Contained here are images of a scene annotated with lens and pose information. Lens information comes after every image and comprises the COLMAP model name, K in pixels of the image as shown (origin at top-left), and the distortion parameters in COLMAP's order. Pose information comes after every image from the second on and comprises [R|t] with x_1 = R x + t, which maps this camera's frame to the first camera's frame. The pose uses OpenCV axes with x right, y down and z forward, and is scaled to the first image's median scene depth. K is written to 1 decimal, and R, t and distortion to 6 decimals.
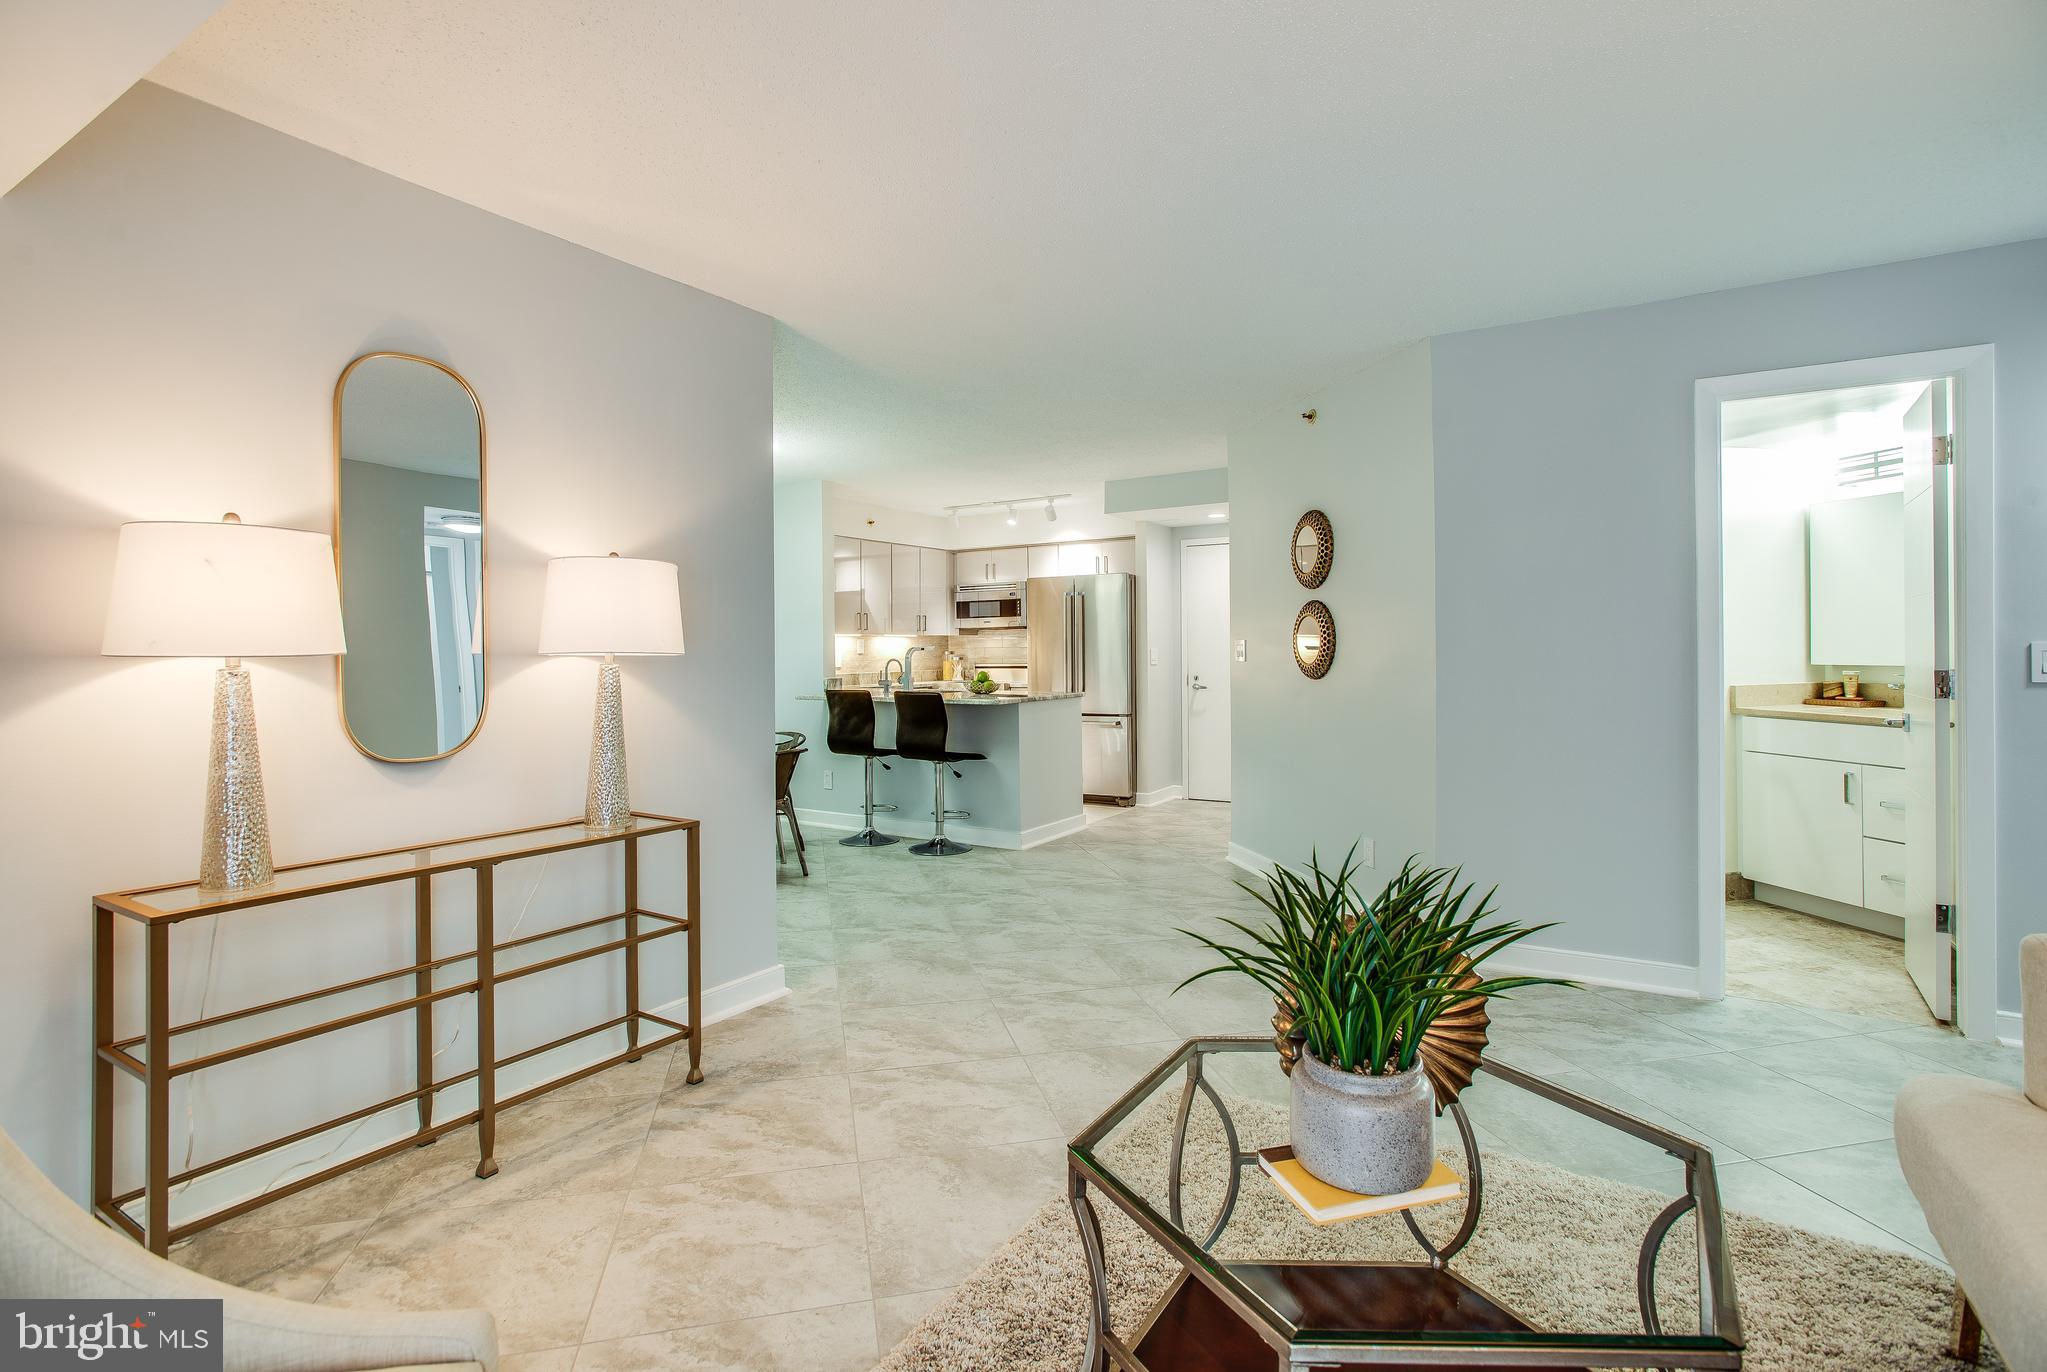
lens RADIAL K [[999.3, 0, 1018.6], [0, 999.3, 645.0], [0, 0, 1]] dist [-0.002354, -0.000189]
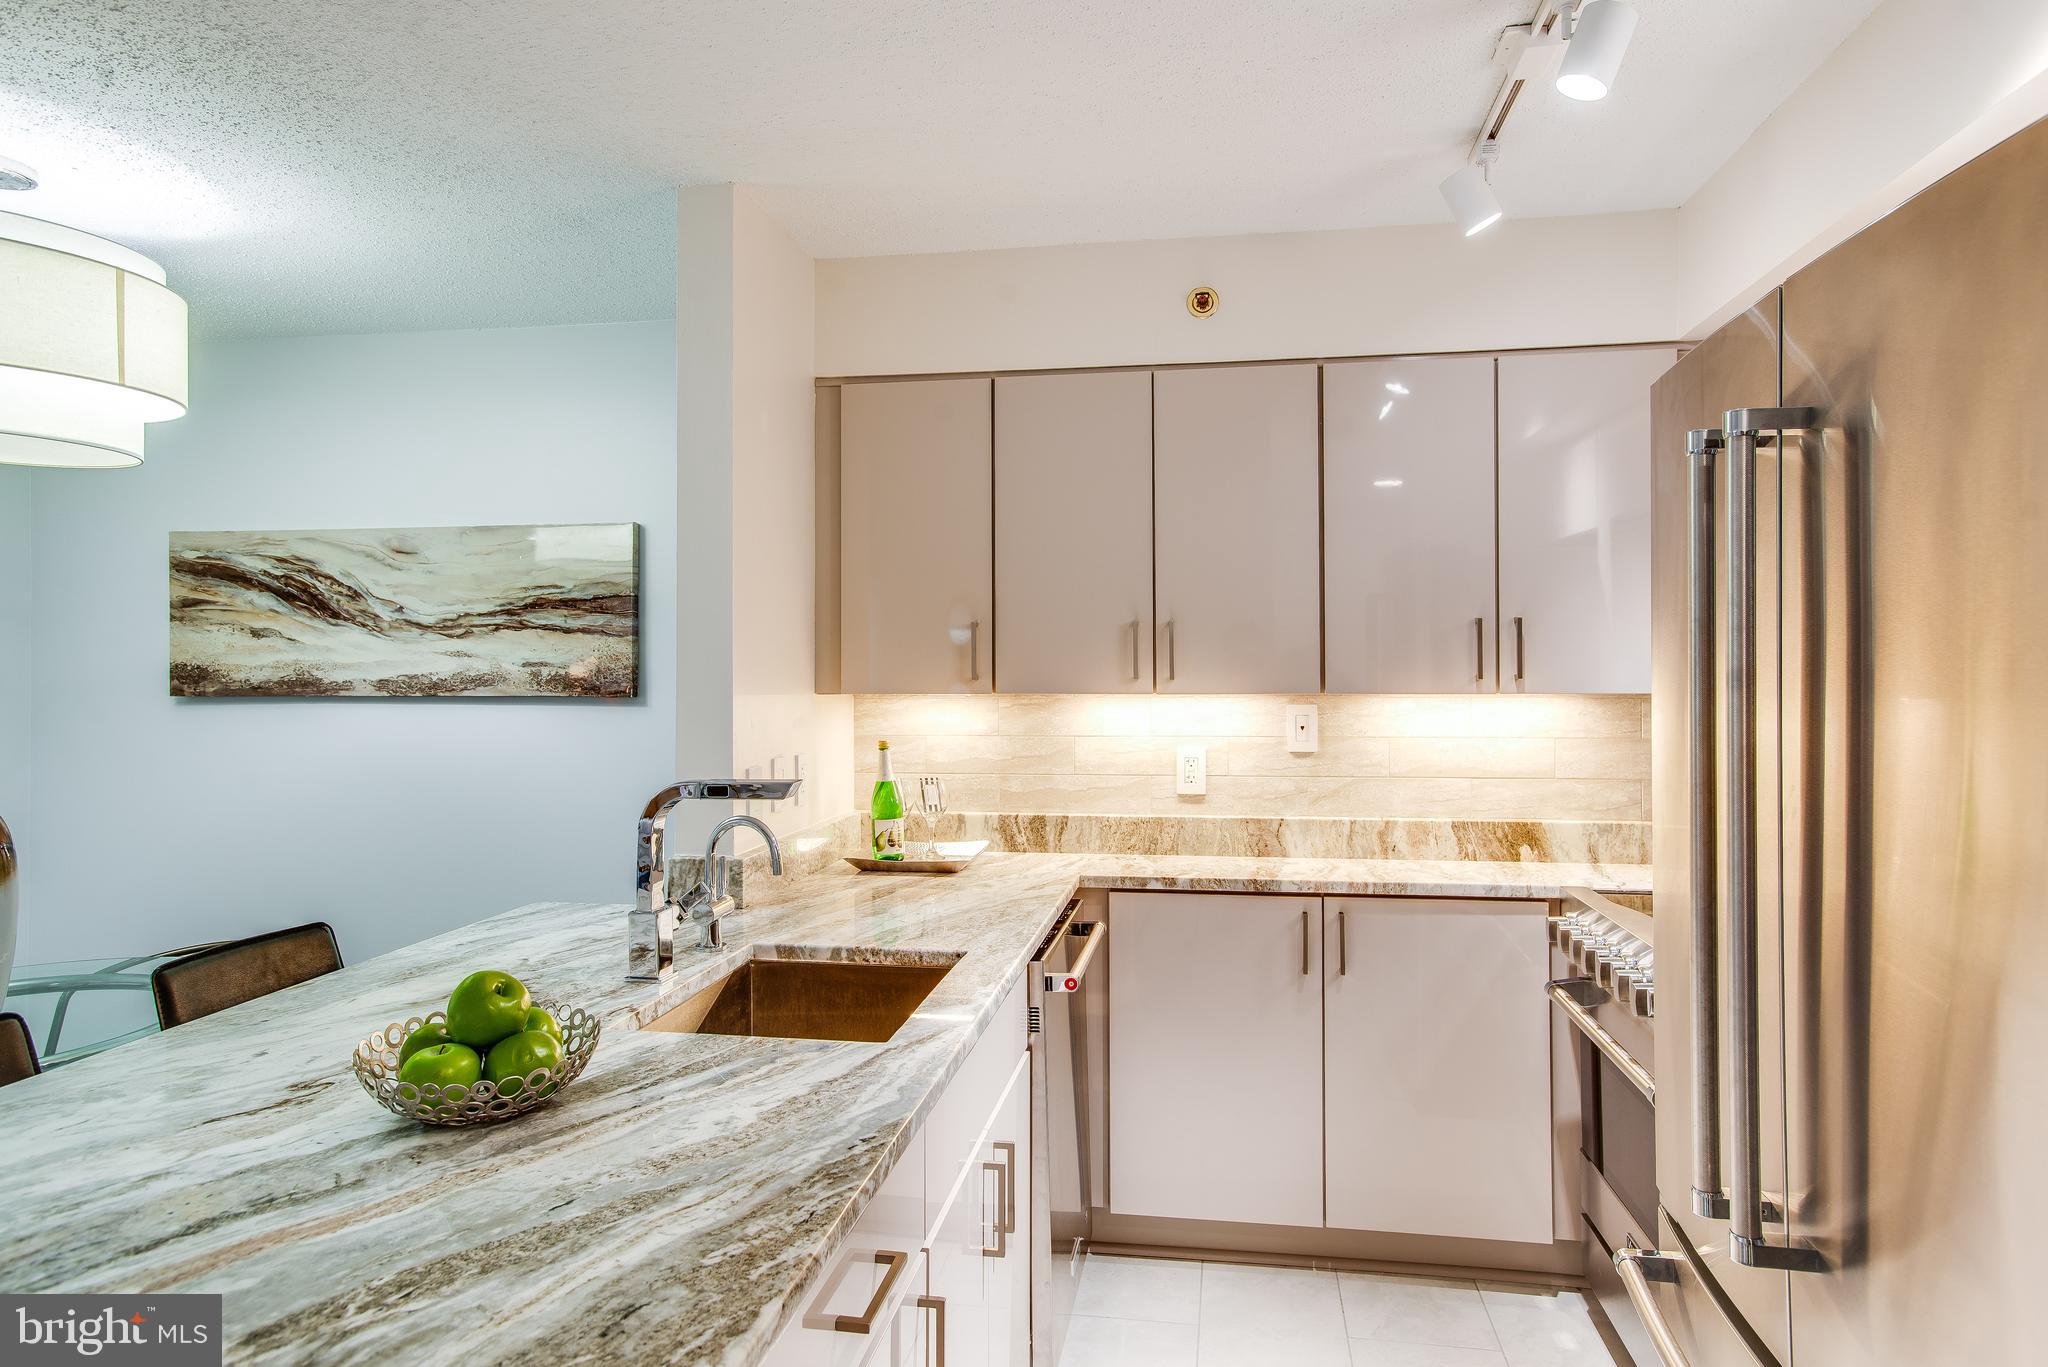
lens RADIAL K [[1219.2, 0, 1036.0], [0, 1219.2, 671.7], [0, 0, 1]] dist [-0.029462, 0.064452]
pose [[0.398534, 0.012083, -0.917074, 0.325744], [0.003943, 0.999881, 0.014888, -0.047875], [0.917145, -0.009549, 0.398440, 1.747464]]
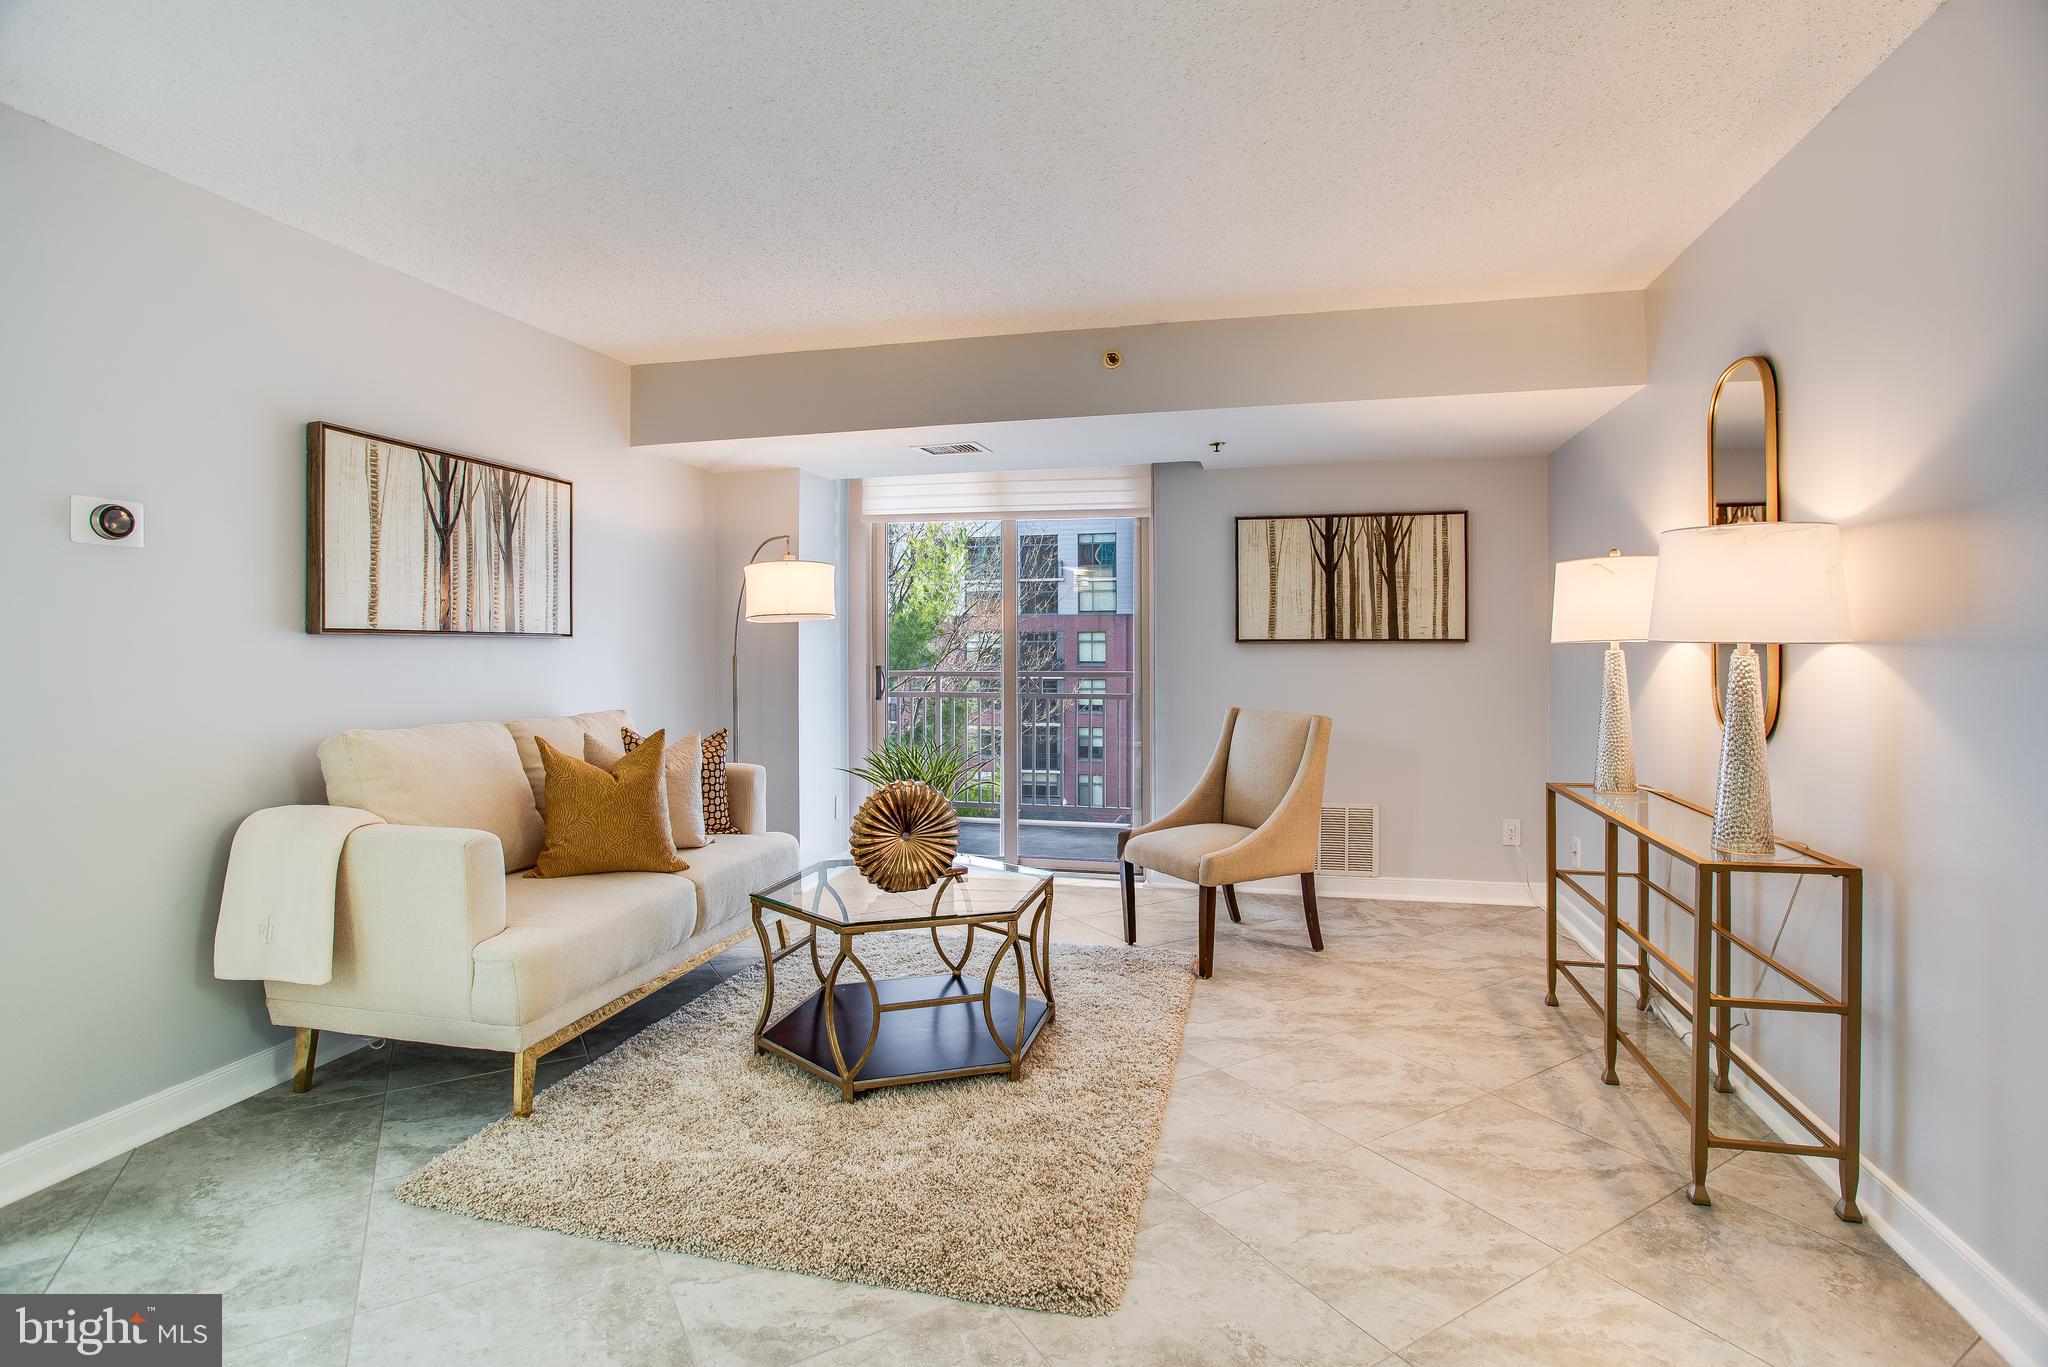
lens RADIAL K [[978.2, 0, 1029.5], [0, 978.2, 636.7], [0, 0, 1]] dist [-0.057869, 0.026639]
pose [[-0.948615, 0.007671, -0.316338, 0.296305], [0.011427, 0.999885, -0.010018, 0.004524], [0.316225, -0.013118, -0.948594, 1.167872]]
